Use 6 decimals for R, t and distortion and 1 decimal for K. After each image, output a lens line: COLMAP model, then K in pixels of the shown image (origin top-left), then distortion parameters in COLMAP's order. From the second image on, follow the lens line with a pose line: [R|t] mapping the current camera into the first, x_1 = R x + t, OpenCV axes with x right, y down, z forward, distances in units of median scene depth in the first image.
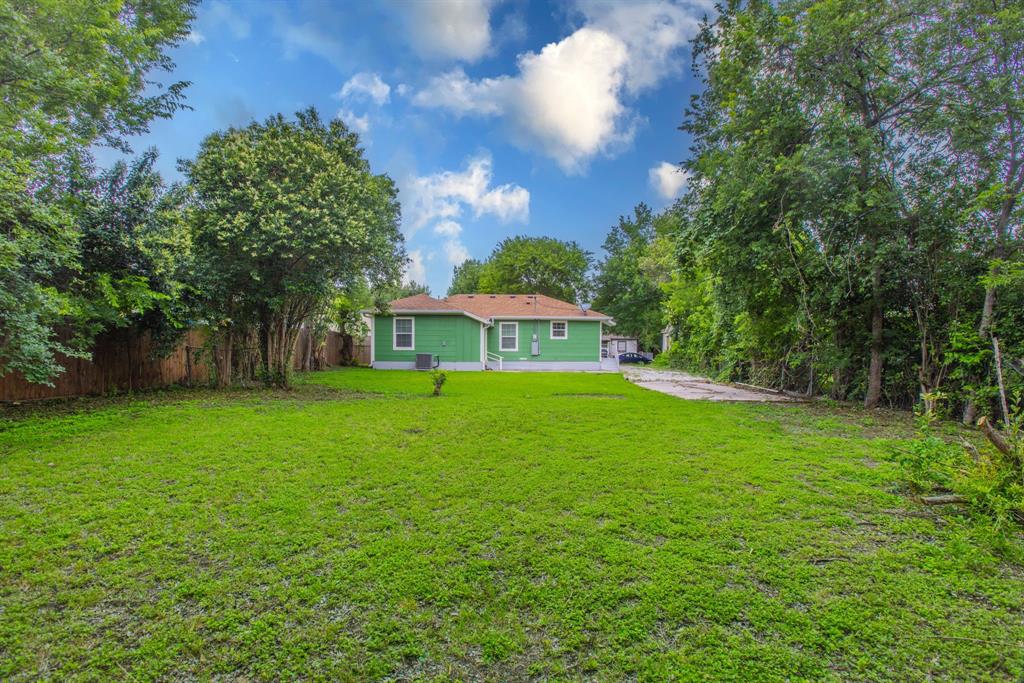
lens RADIAL K [[455.6, 0, 509.0], [0, 455.6, 337.0], [0, 0, 1]] dist [-0.001019, 0.000444]
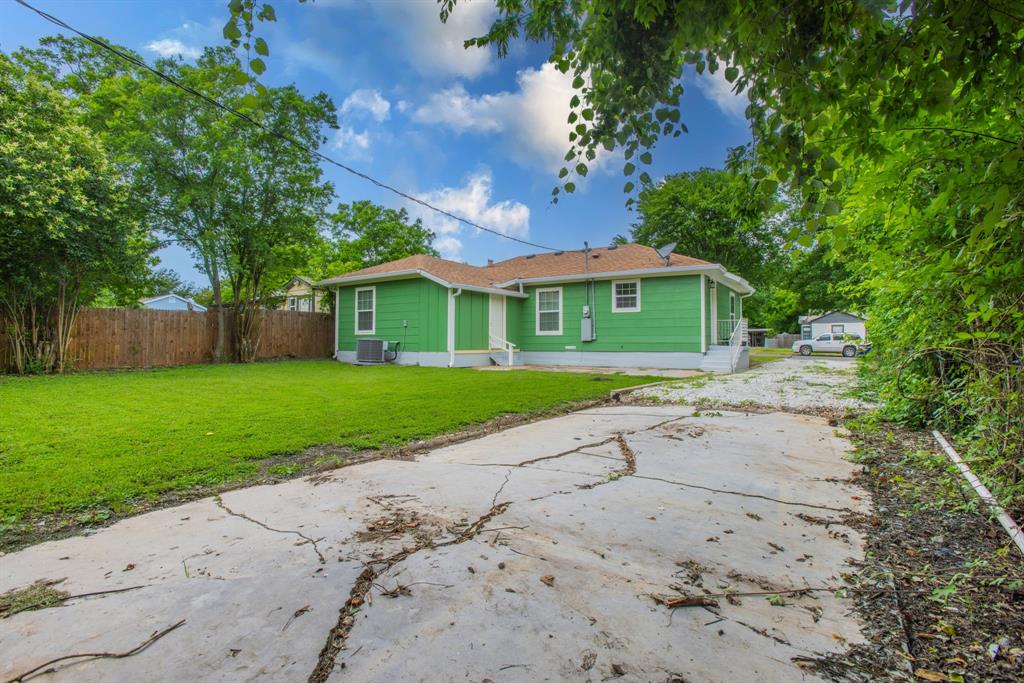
lens RADIAL K [[455.6, 0, 509.0], [0, 455.6, 337.0], [0, 0, 1]] dist [-0.001019, 0.000444]
pose [[0.825299, -0.005626, -0.564668, 0.306555], [0.024271, 0.999380, 0.025516, 0.016977], [0.564174, -0.034763, 0.824923, 0.457912]]
